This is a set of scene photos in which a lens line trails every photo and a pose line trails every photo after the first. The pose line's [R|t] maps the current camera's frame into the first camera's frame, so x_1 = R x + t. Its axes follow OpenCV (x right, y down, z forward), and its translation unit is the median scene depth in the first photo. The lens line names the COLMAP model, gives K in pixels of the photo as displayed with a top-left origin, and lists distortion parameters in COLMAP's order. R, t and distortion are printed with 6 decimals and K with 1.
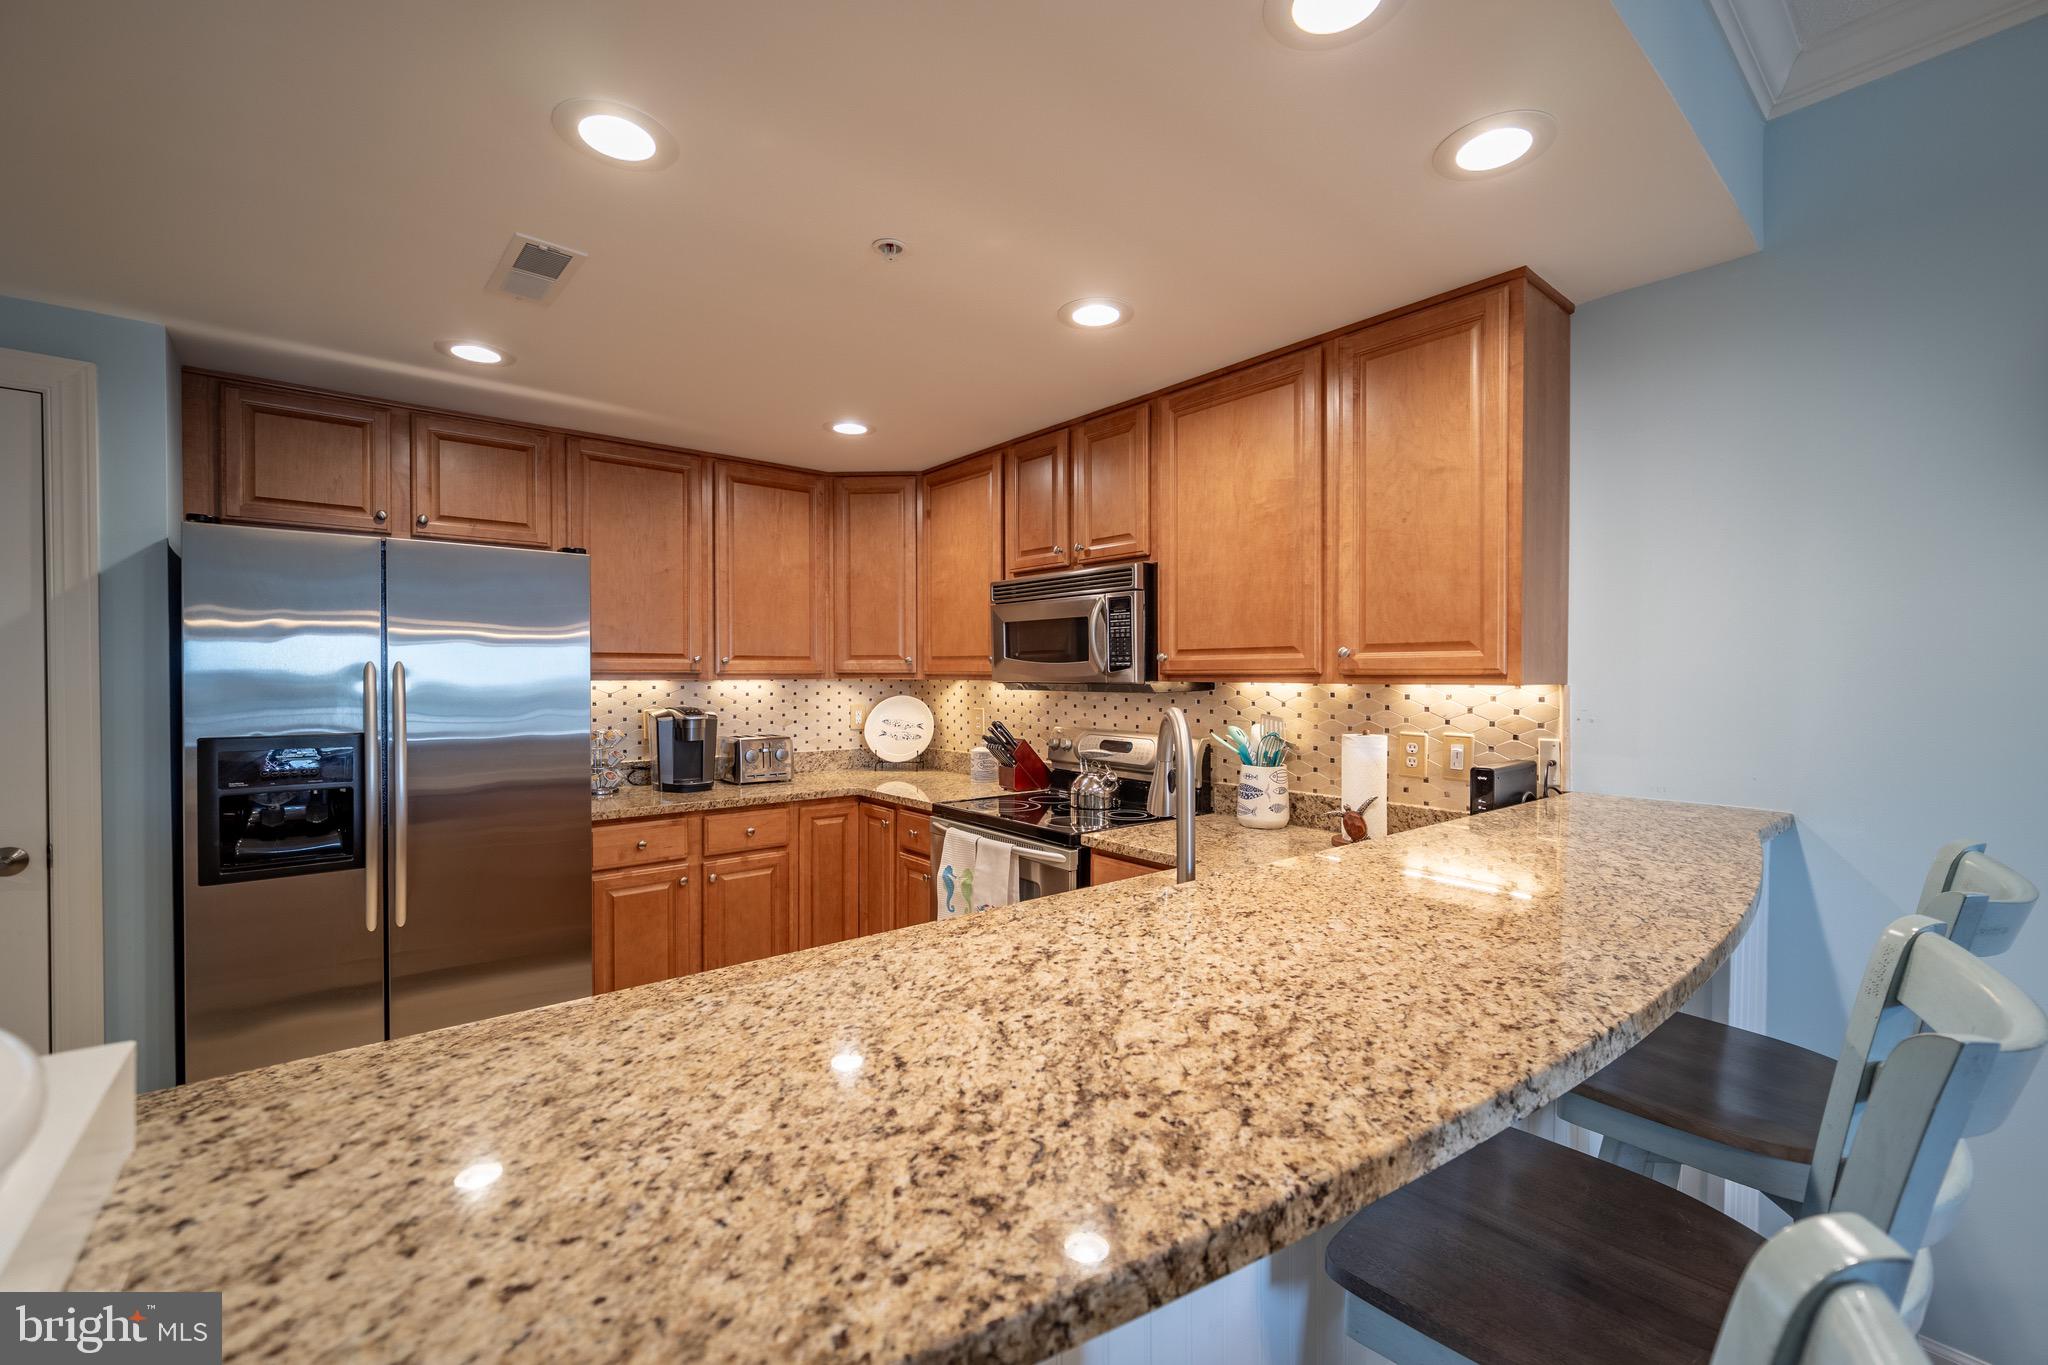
lens RADIAL K [[846.5, 0, 1036.8], [0, 846.5, 685.3], [0, 0, 1]] dist [-0.004723, 0.000911]
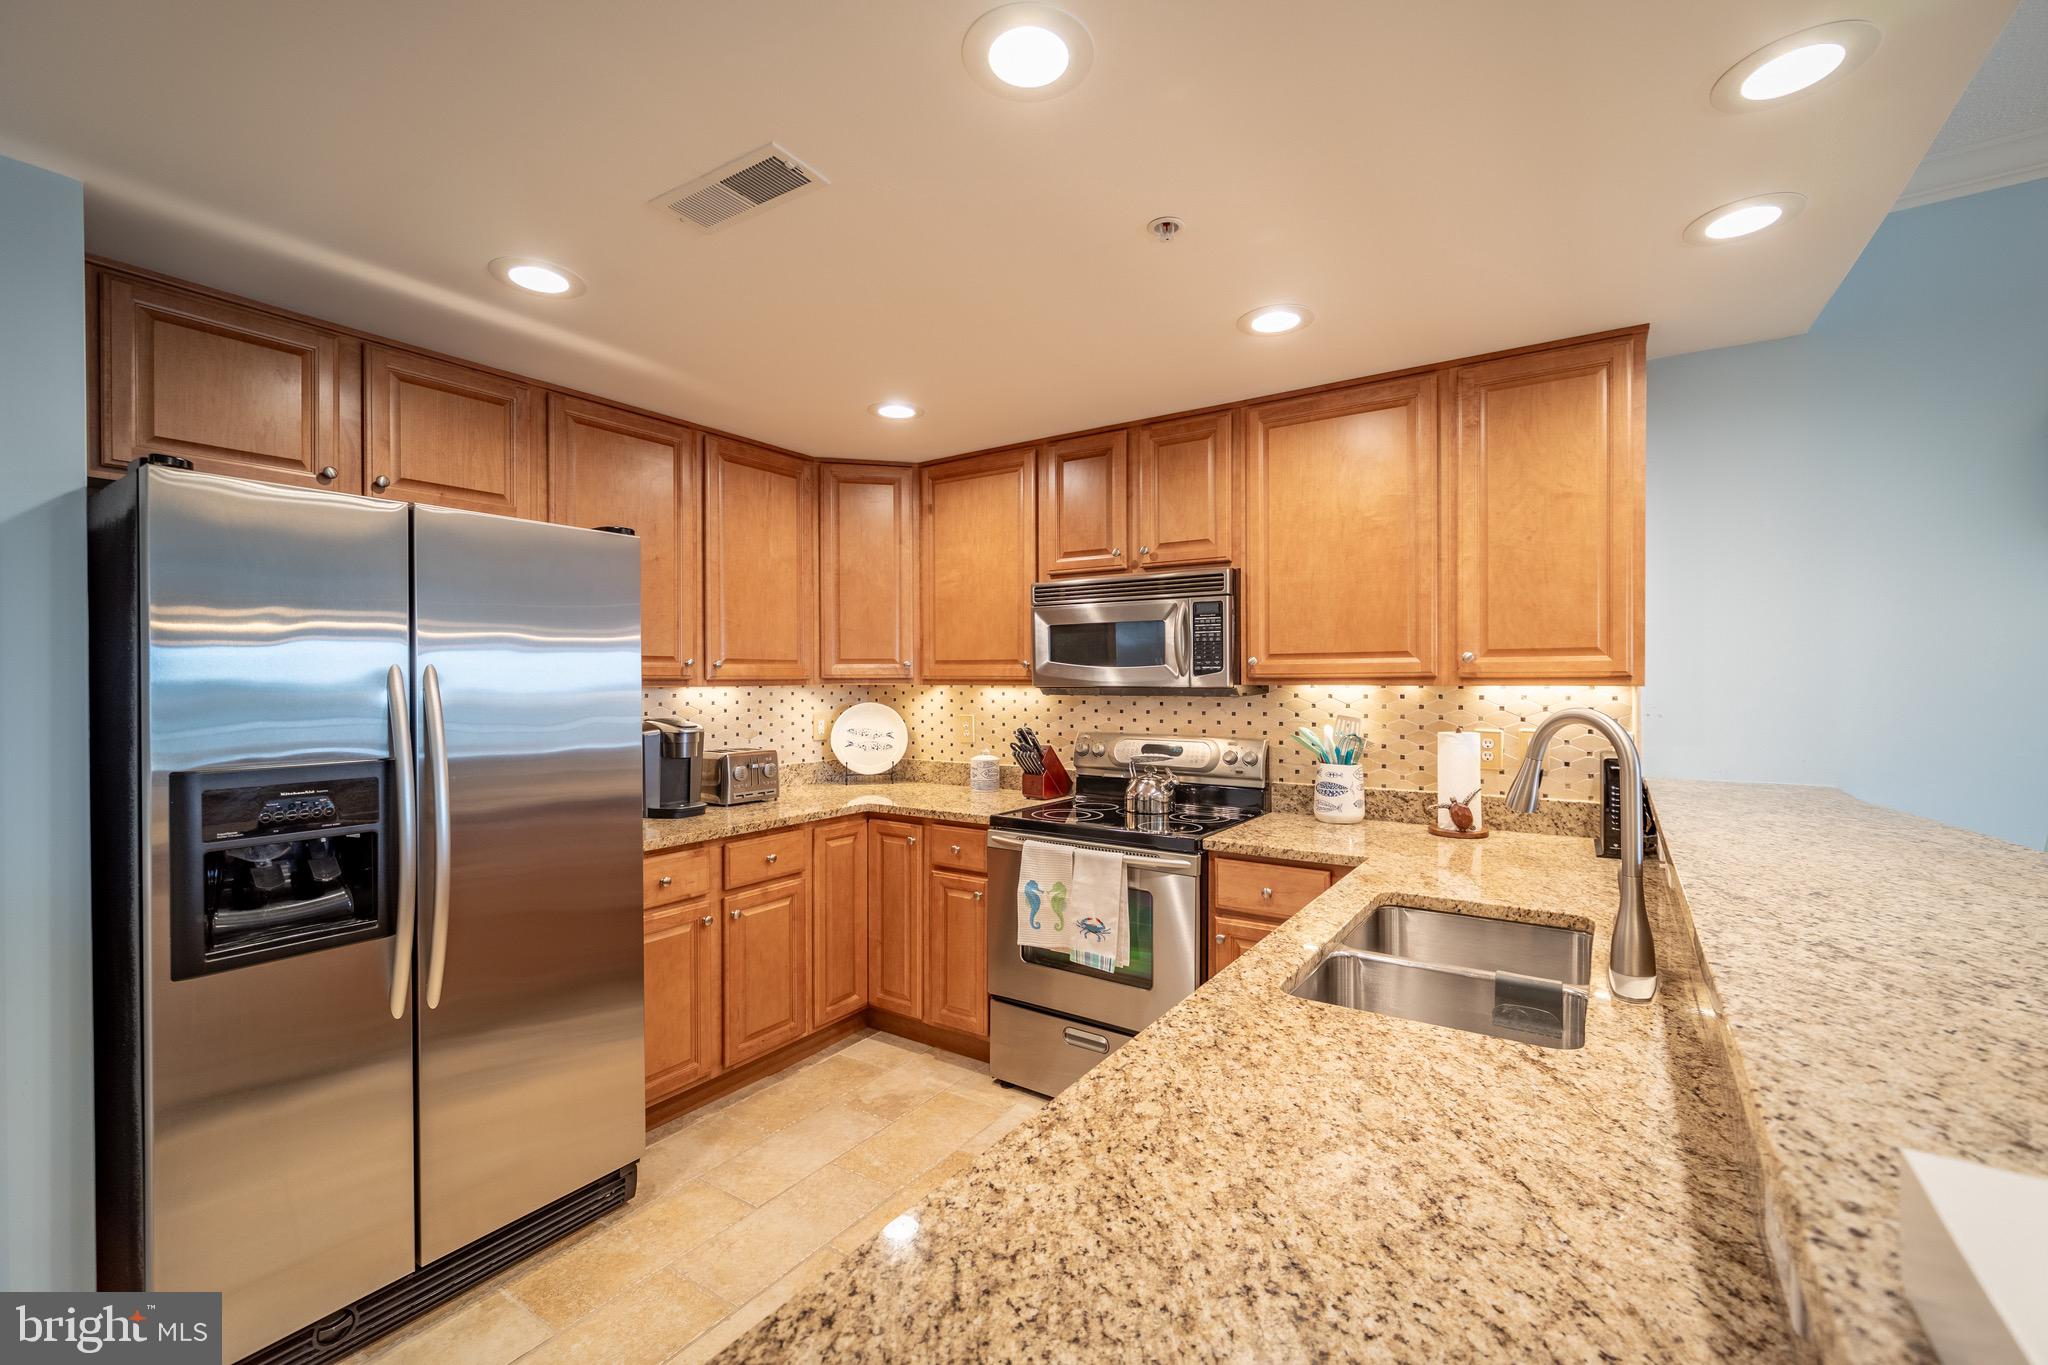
lens RADIAL K [[846.5, 0, 1034.1], [0, 846.5, 684.2], [0, 0, 1]] dist [-0.004723, 0.000911]
pose [[0.959504, -0.005091, 0.281650, -0.399772], [0.007432, 0.999946, -0.007244, -0.000048], [-0.281598, 0.009044, 0.959490, 0.094359]]
